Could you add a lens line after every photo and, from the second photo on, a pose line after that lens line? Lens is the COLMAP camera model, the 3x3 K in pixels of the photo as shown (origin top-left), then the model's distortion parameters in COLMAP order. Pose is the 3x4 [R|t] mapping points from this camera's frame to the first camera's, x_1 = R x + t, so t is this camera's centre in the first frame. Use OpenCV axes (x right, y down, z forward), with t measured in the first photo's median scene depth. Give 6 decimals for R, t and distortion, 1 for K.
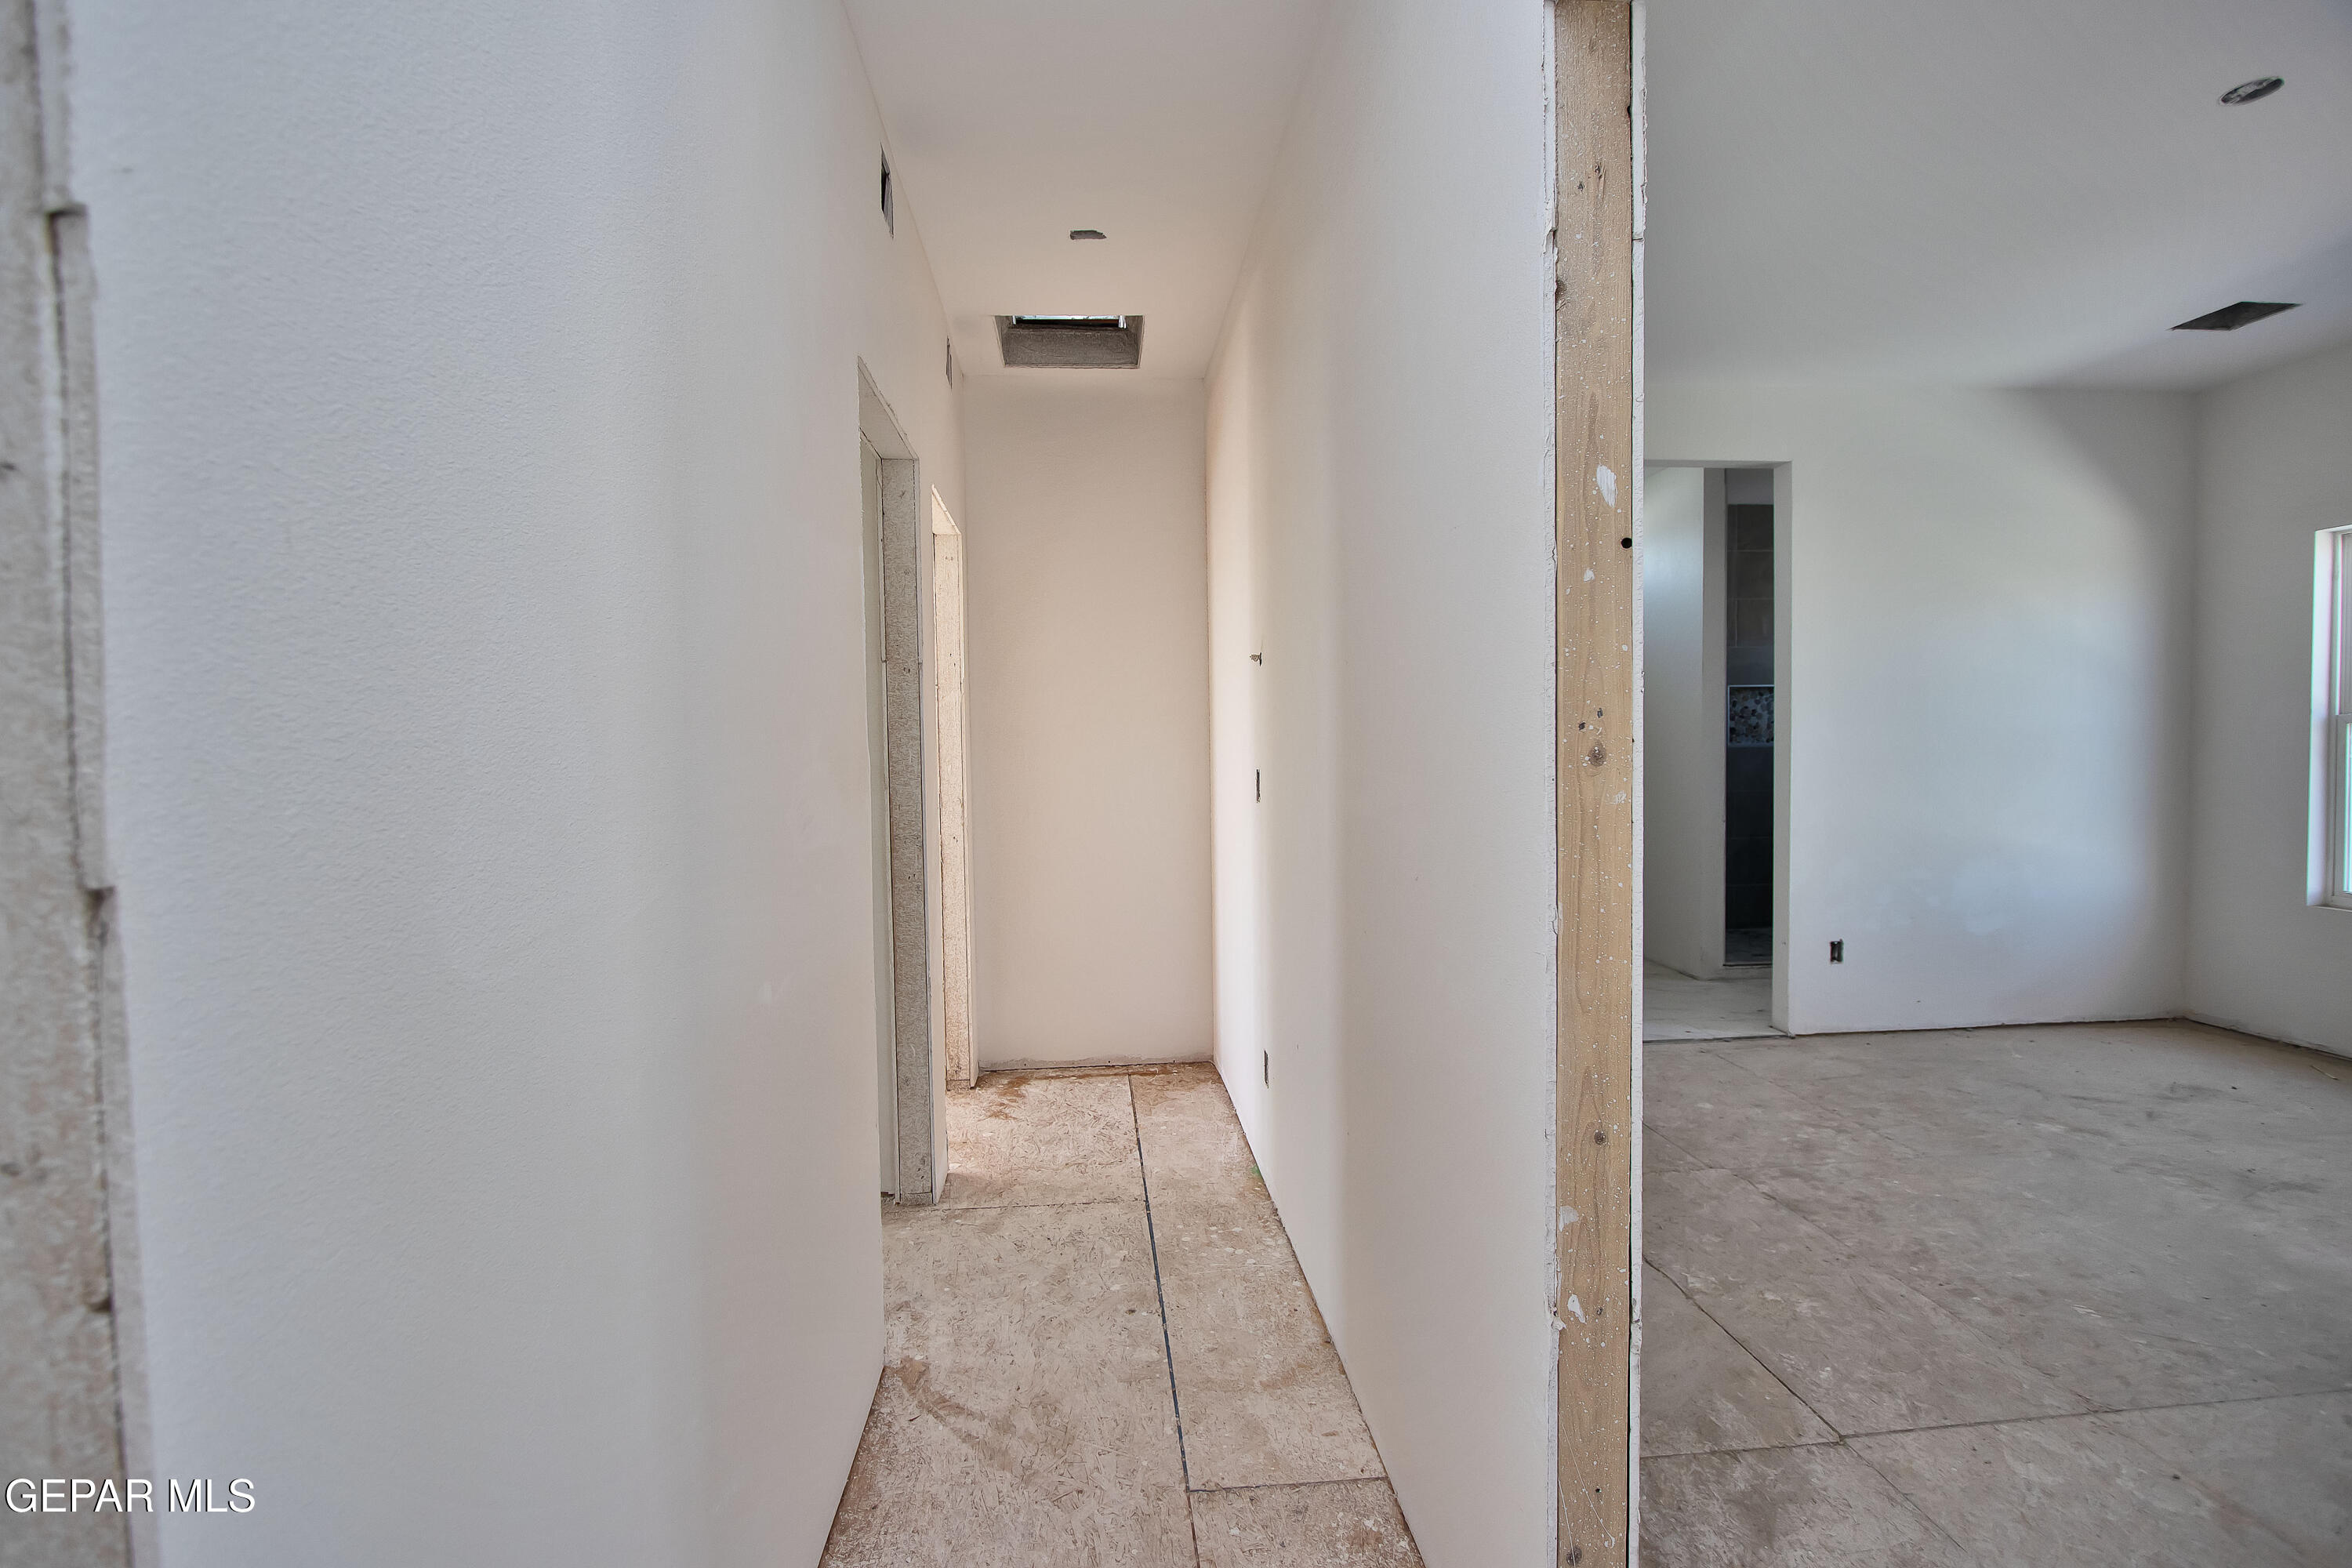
lens RADIAL K [[1089.9, 0, 1178.8], [0, 1089.9, 790.2], [0, 0, 1]] dist [-0.019961, 0.005587]
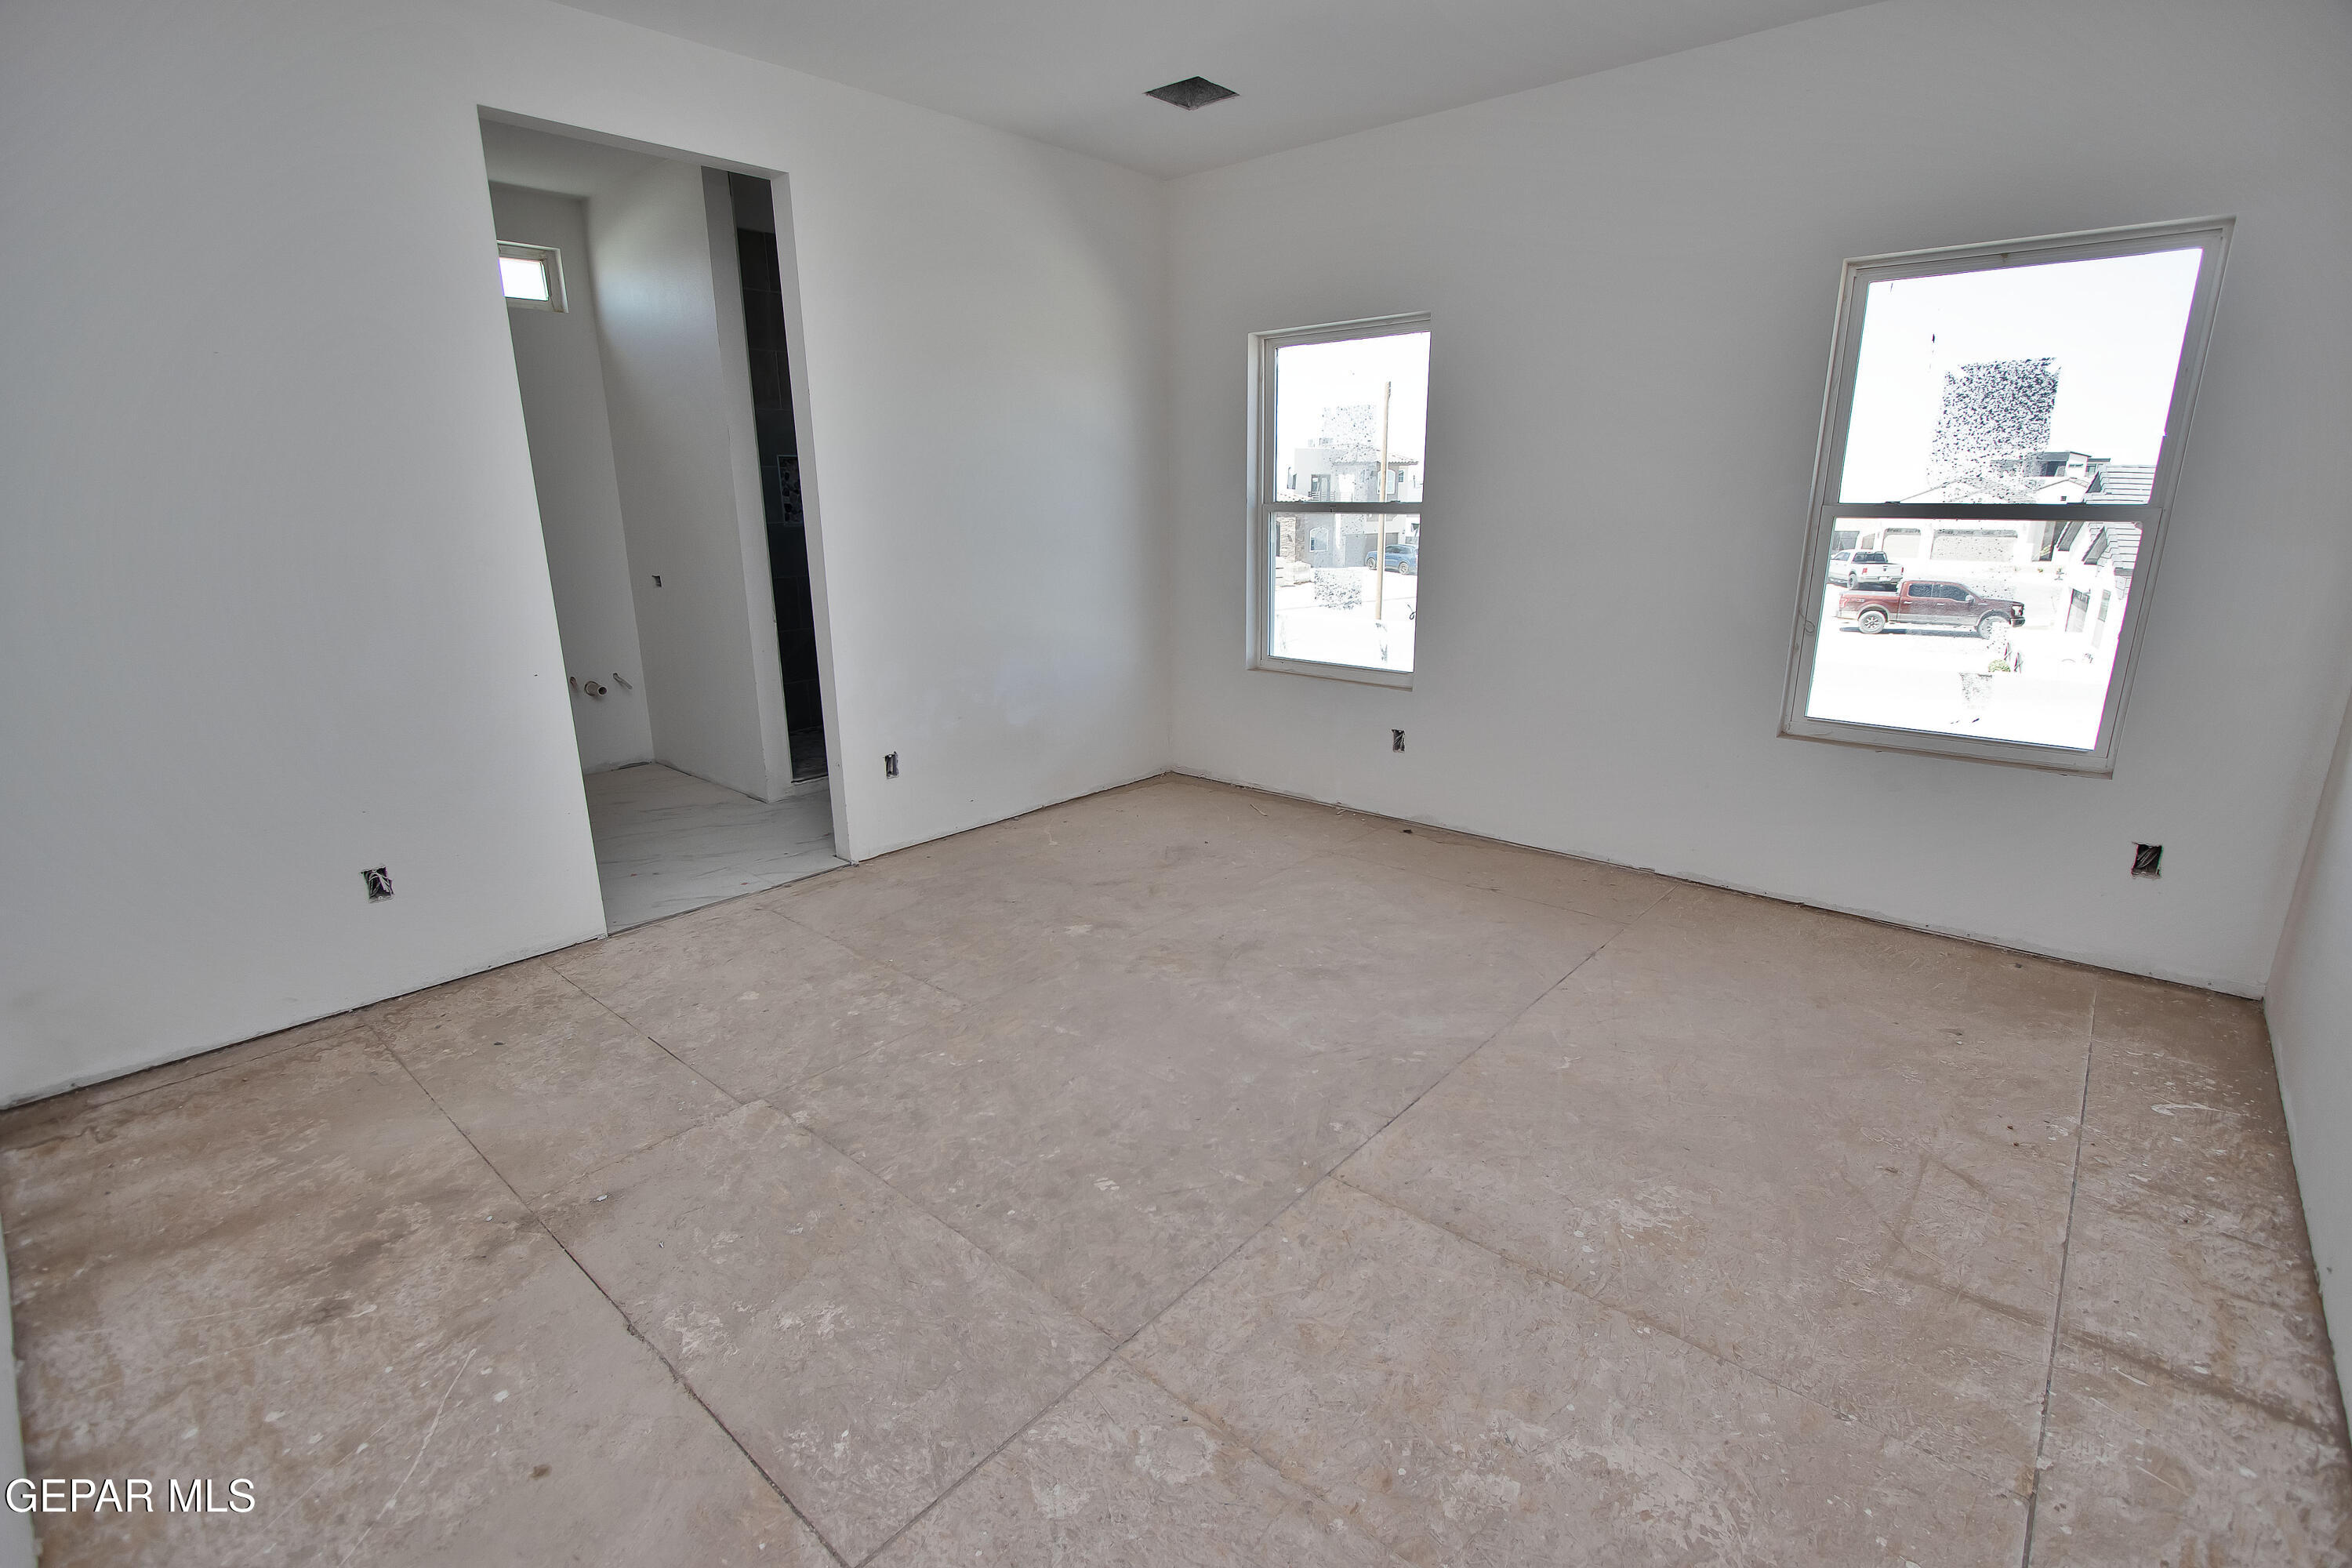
lens RADIAL K [[1080.8, 0, 1183.9], [0, 1080.8, 793.9], [0, 0, 1]] dist [-0.017854, 0.000434]
pose [[0.718716, -0.180871, 0.671366, 0.249999], [0.028162, 0.972353, 0.231812, -0.052597], [-0.694733, -0.147700, 0.703939, 0.264112]]
